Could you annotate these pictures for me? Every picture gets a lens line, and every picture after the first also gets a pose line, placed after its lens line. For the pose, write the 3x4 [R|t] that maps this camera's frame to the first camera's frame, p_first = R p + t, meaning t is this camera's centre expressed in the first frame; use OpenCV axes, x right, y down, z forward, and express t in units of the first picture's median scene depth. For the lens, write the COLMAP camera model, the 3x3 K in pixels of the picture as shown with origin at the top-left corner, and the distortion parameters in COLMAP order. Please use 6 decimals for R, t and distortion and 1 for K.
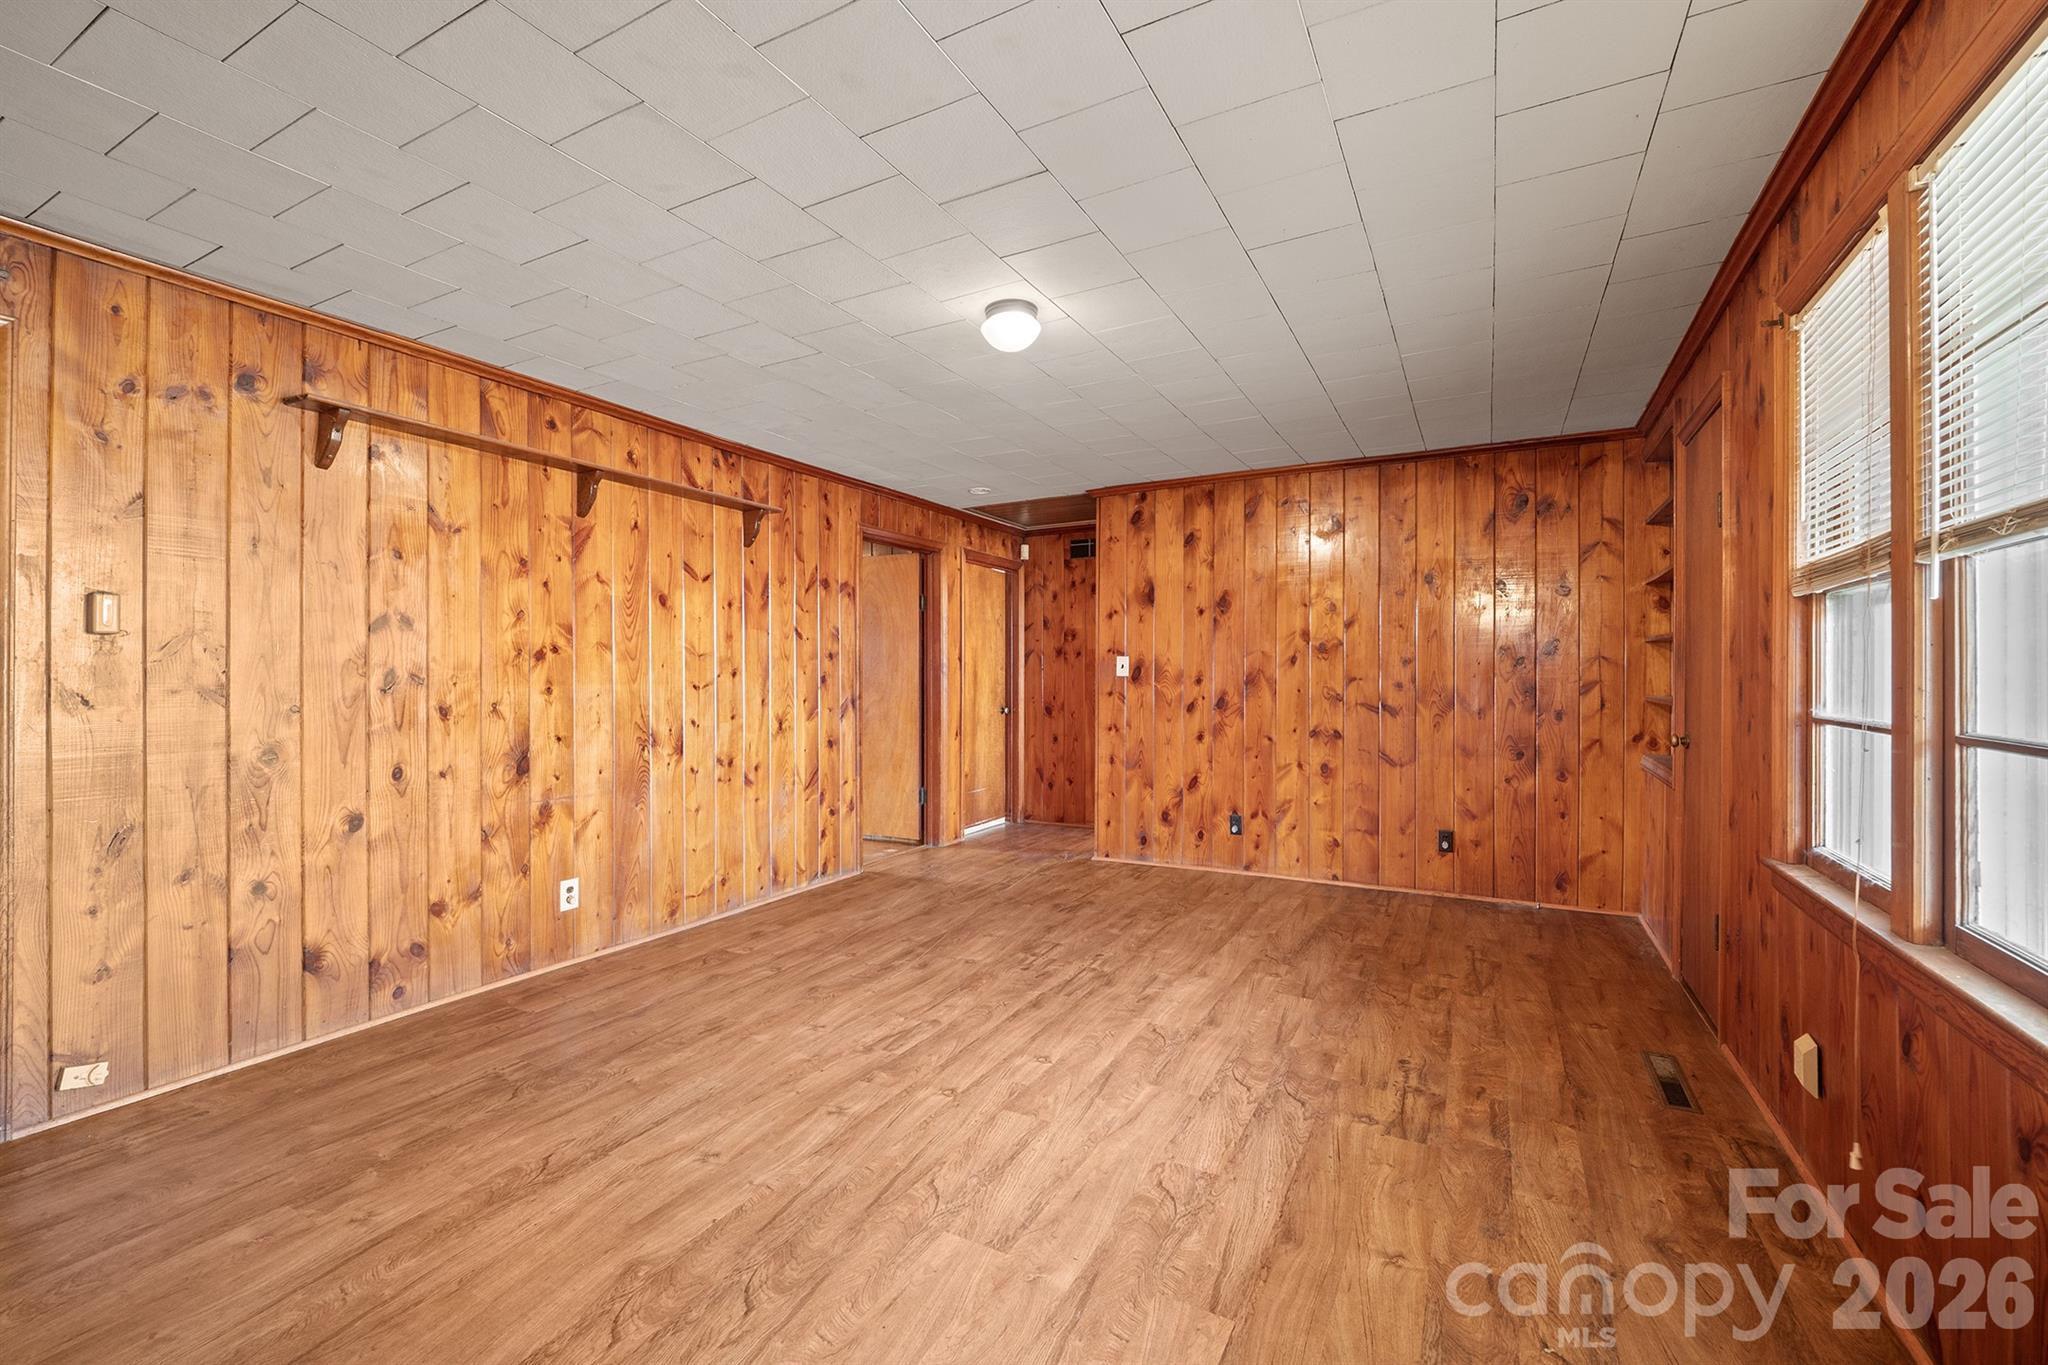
lens RADIAL K [[851.3, 0, 1024.0], [0, 851.3, 682.5], [0, 0, 1]] dist [-0.009734, -0.000197]
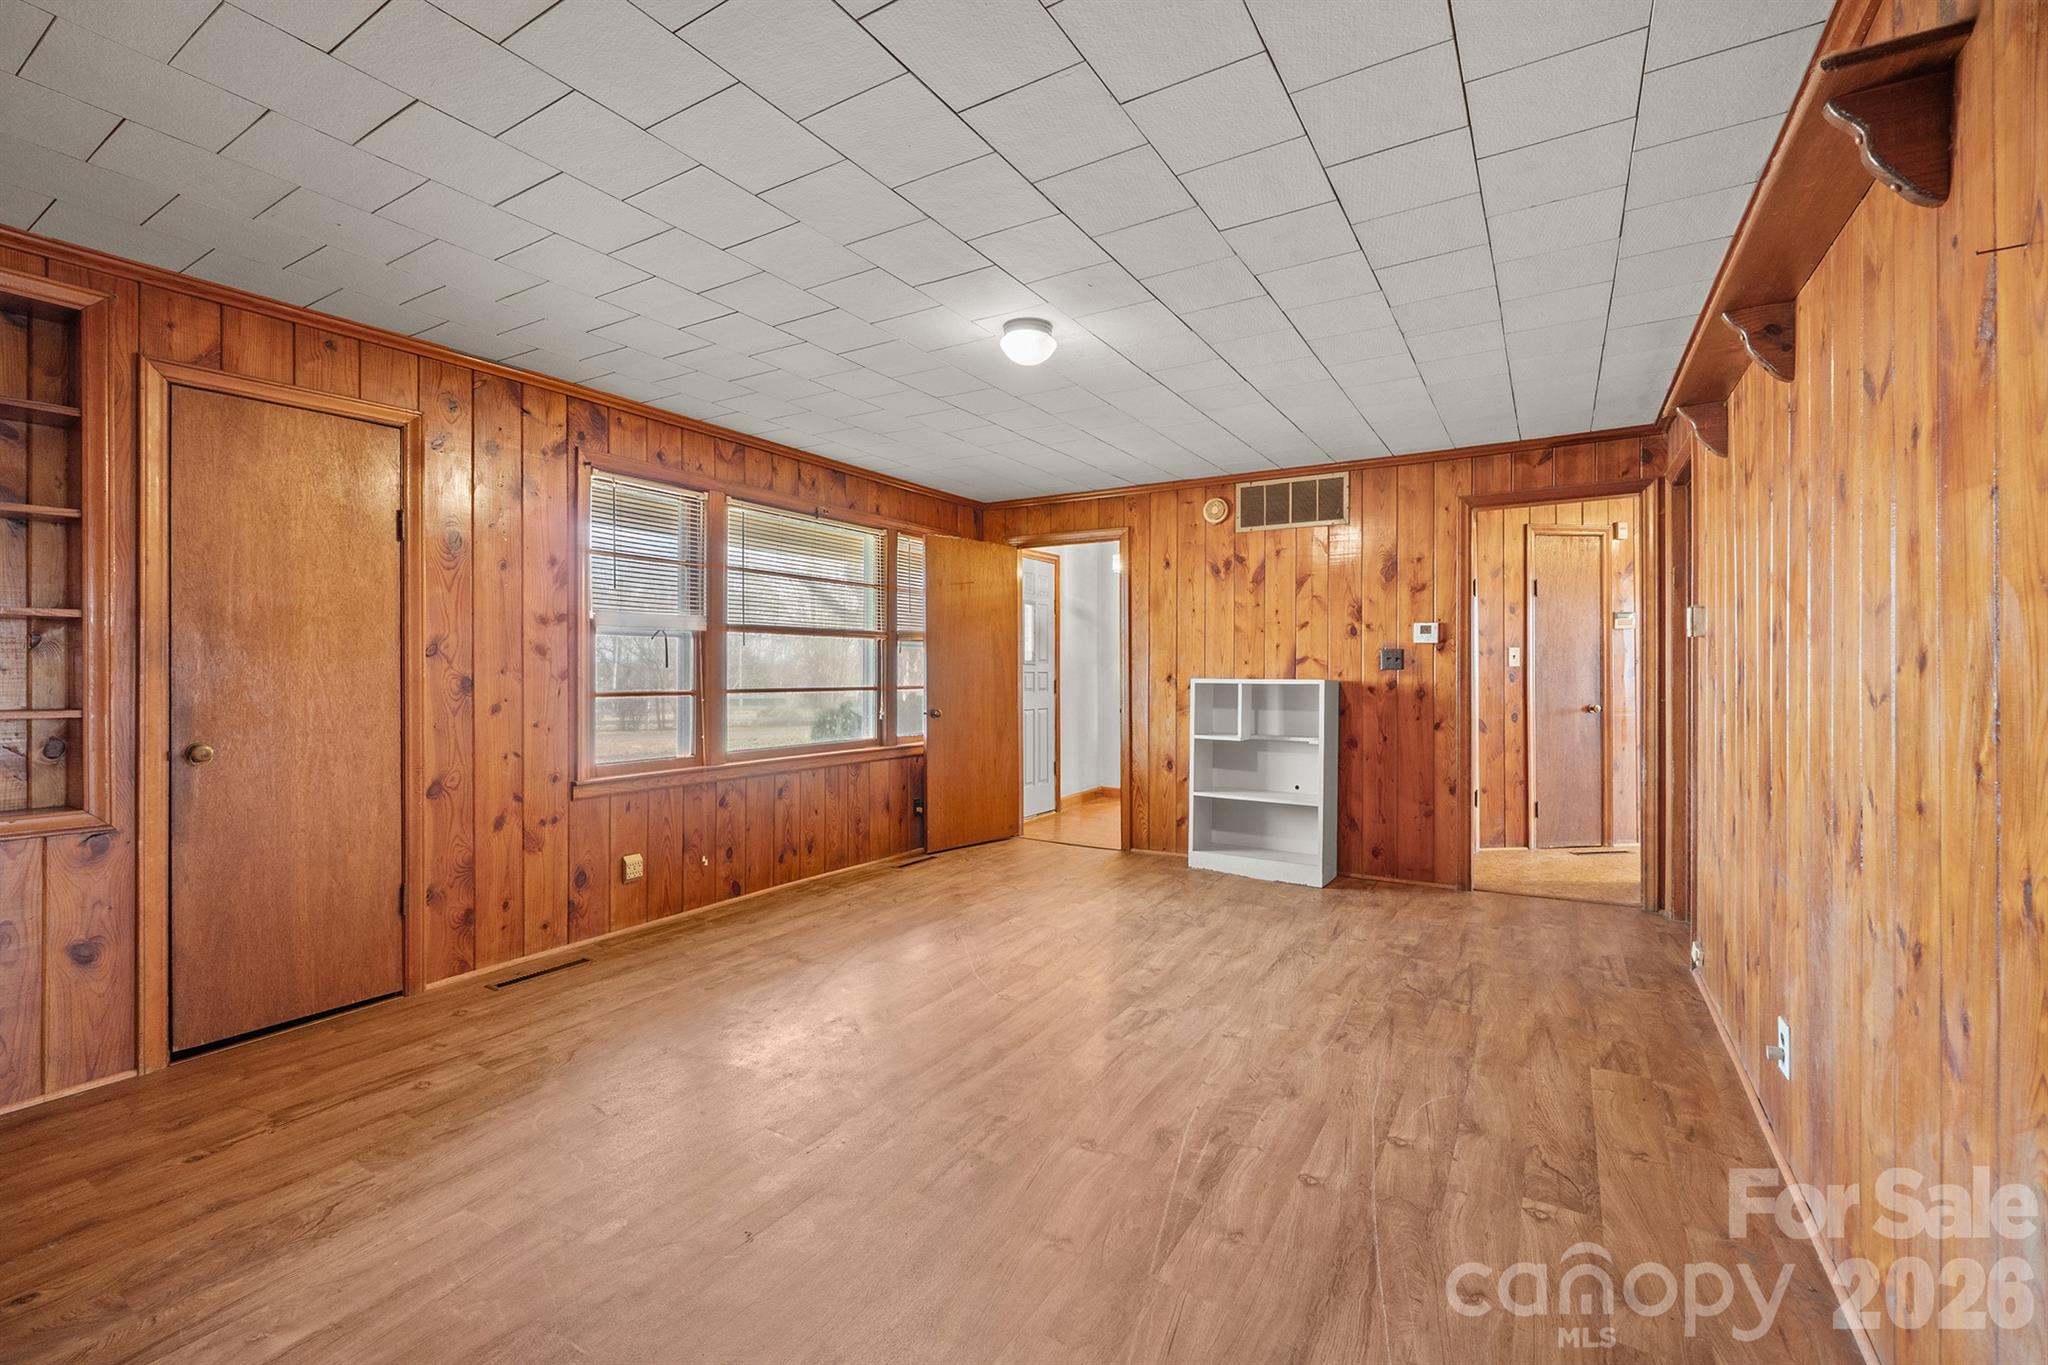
lens RADIAL K [[876.0, 0, 1023.9], [0, 876.0, 674.7], [0, 0, 1]] dist [-0.008900, -0.000498]
pose [[-0.998399, 0.003415, 0.056463, -0.054844], [0.004259, 0.999881, 0.014825, -0.013930], [-0.056406, 0.015042, -0.998295, 1.617961]]
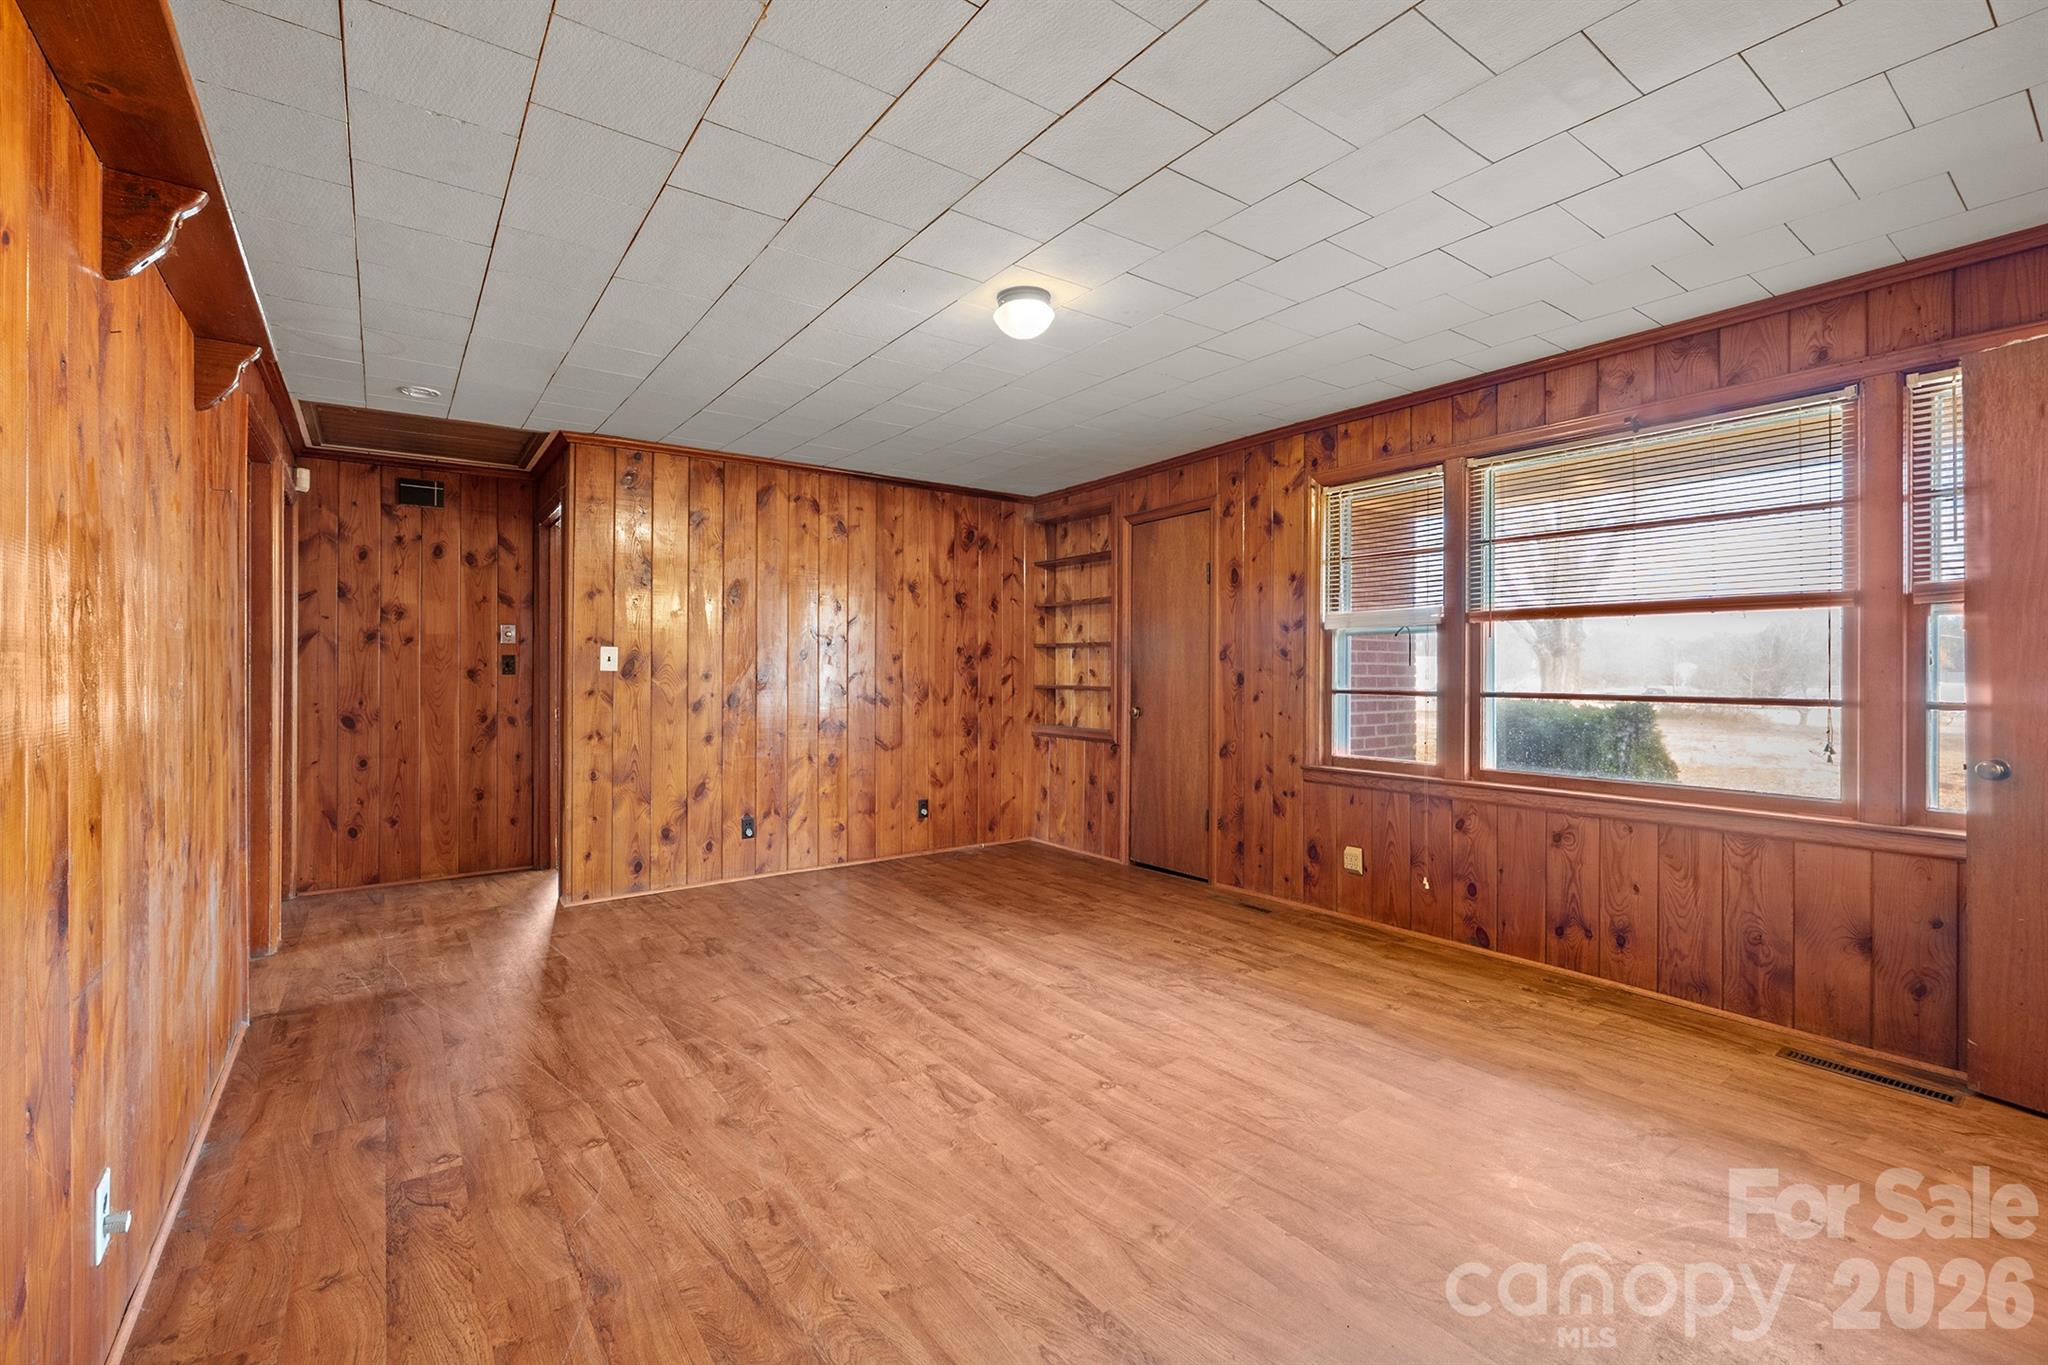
lens RADIAL K [[876.0, 0, 1023.9], [0, 876.0, 674.7], [0, 0, 1]] dist [-0.008900, -0.000498]
pose [[0.433539, -0.003056, 0.901130, -0.714797], [0.008430, 0.999964, -0.000665, 0.000062], [-0.901095, 0.007885, 0.433549, 0.432712]]
